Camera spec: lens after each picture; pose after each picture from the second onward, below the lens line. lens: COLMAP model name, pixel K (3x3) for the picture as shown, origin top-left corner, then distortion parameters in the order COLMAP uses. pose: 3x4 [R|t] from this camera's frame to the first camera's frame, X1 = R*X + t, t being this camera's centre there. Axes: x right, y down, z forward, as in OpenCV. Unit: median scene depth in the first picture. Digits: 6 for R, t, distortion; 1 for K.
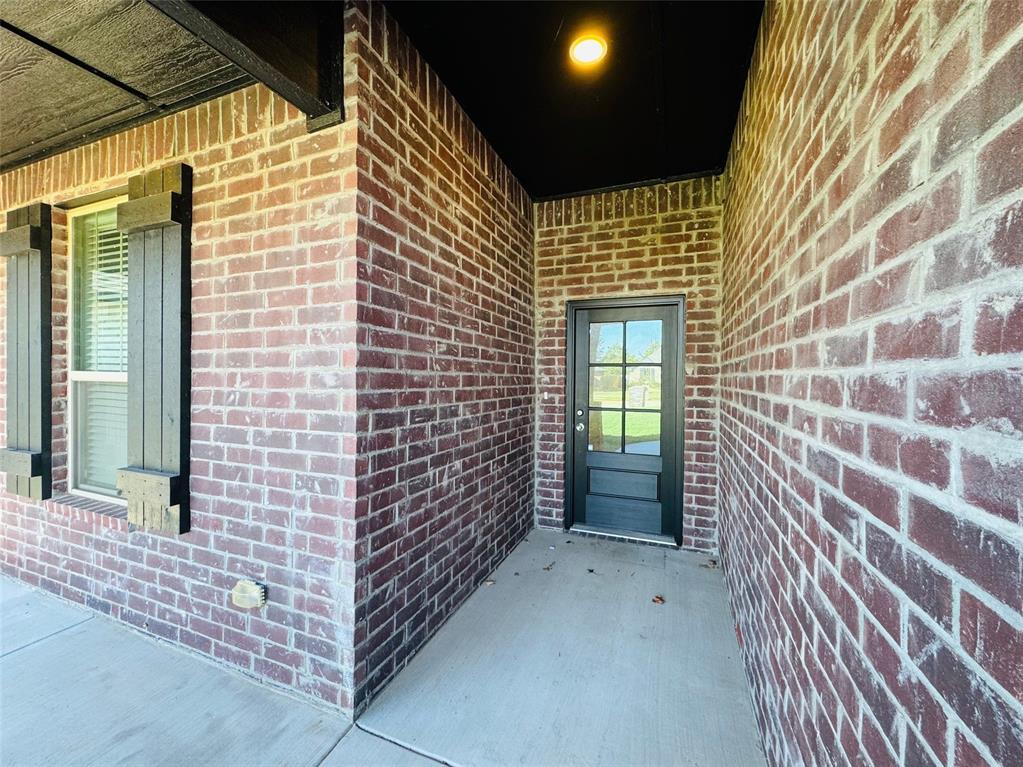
lens RADIAL K [[412.8, 0, 511.5], [0, 412.8, 383.5], [0, 0, 1]] dist [-0.004261, 0.000296]
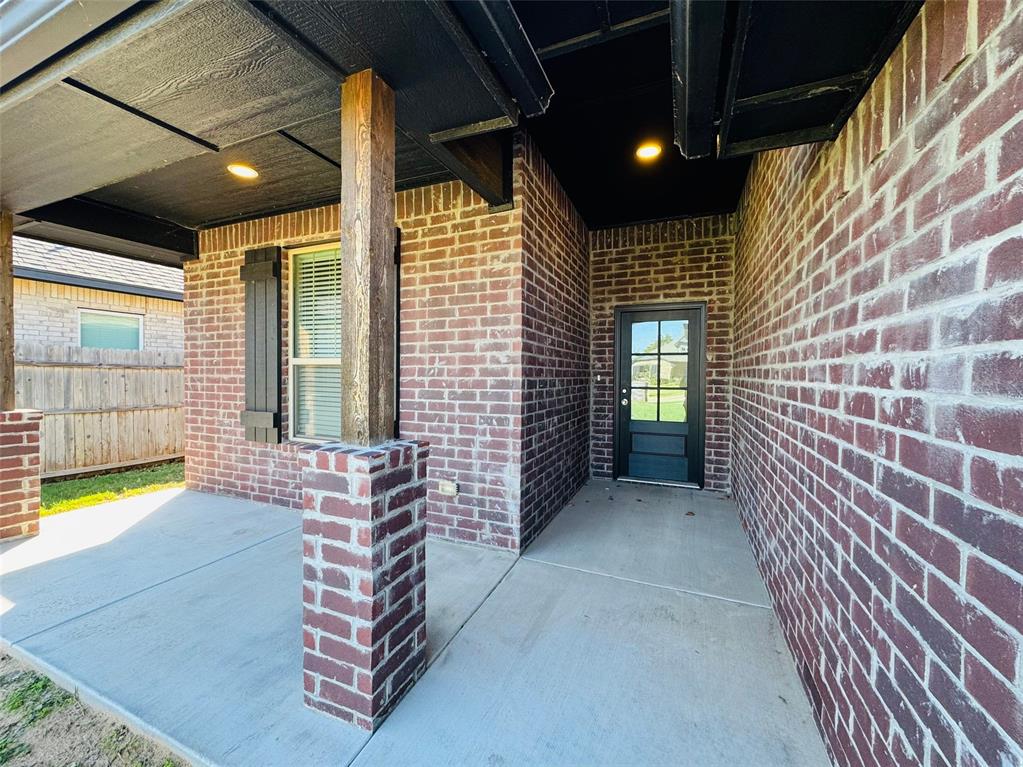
lens RADIAL K [[412.8, 0, 511.5], [0, 412.8, 383.5], [0, 0, 1]] dist [-0.004261, 0.000296]
pose [[0.999767, -0.003082, -0.021349, -0.313953], [0.003273, 0.999955, 0.008925, 0.065058], [0.021320, -0.008993, 0.999732, -0.606849]]
